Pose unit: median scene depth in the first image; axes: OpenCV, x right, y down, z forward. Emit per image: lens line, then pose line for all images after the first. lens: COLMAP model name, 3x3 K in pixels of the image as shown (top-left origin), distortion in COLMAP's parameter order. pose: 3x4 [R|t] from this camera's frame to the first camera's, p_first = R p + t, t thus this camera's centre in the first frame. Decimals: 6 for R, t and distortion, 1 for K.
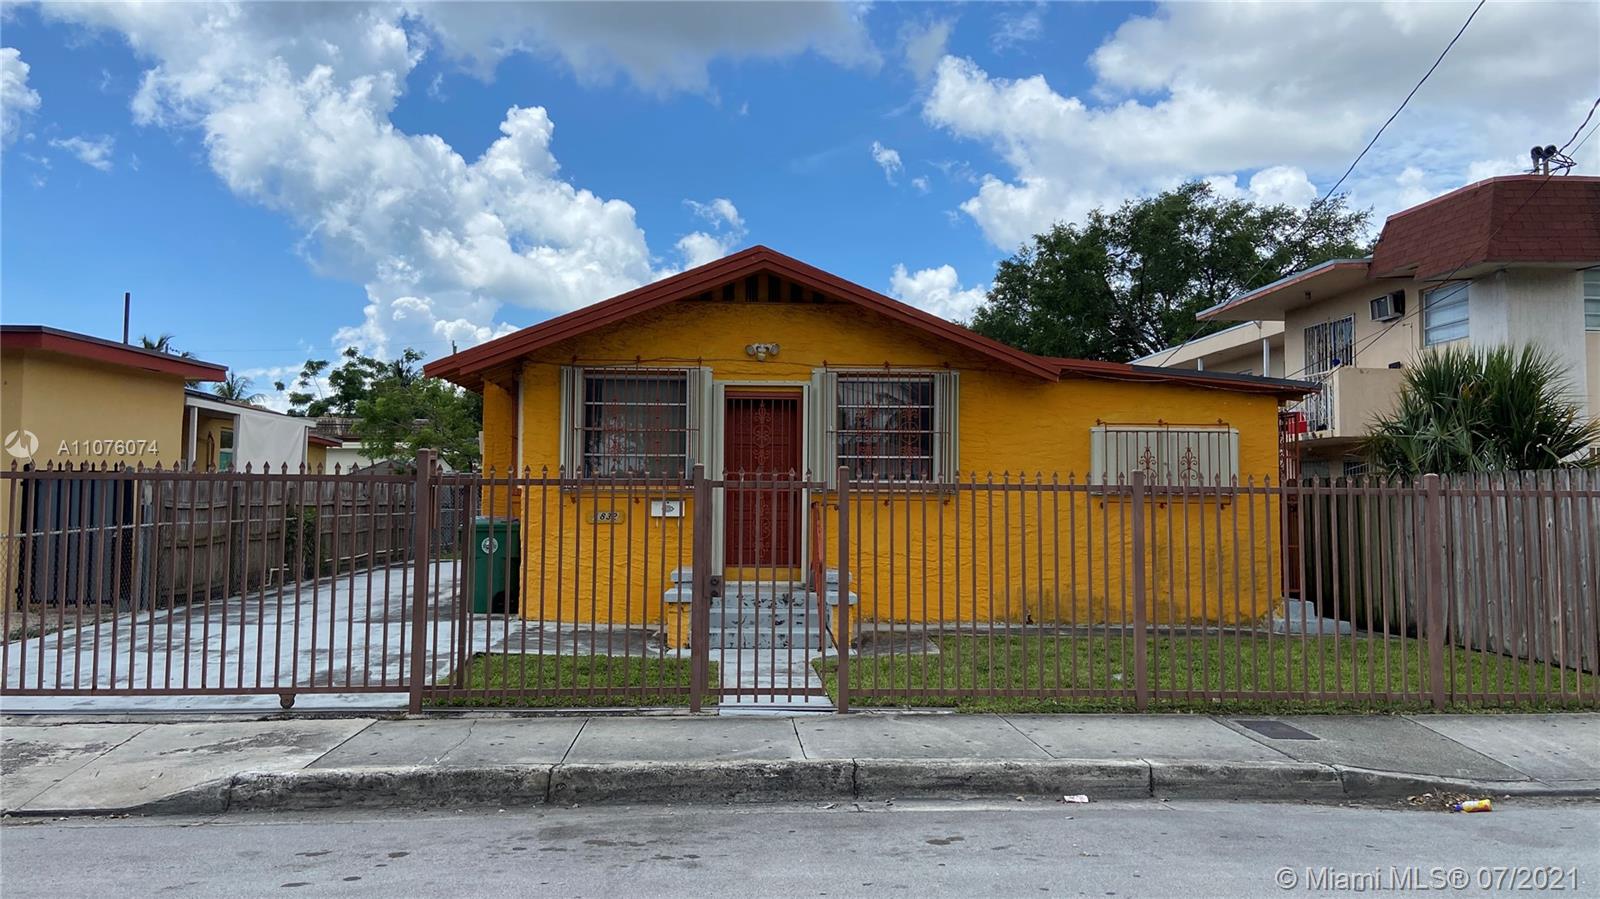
lens RADIAL K [[1198.3, 0, 800.0], [0, 1198.3, 449.5], [0, 0, 1]] dist [0.043931, -0.004329]
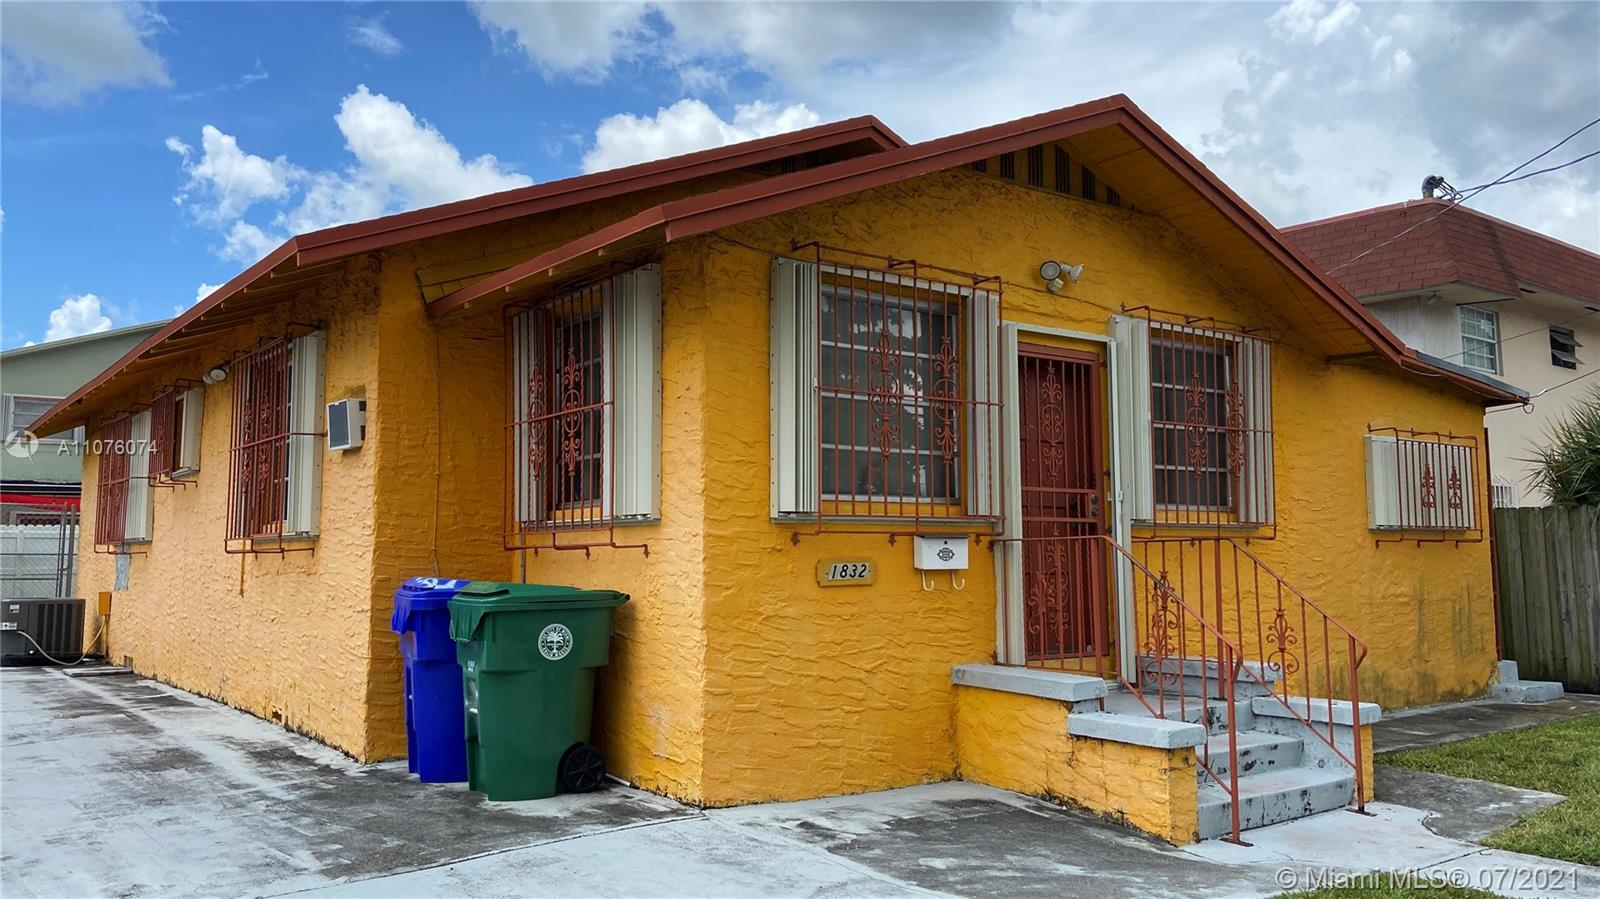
lens RADIAL K [[1198.3, 0, 800.0], [0, 1198.3, 449.5], [0, 0, 1]] dist [0.043931, -0.004329]
pose [[0.853420, 0.035000, 0.520047, -0.428103], [-0.013201, 0.998874, -0.045563, 0.028061], [-0.521056, 0.032019, 0.852922, 0.580074]]
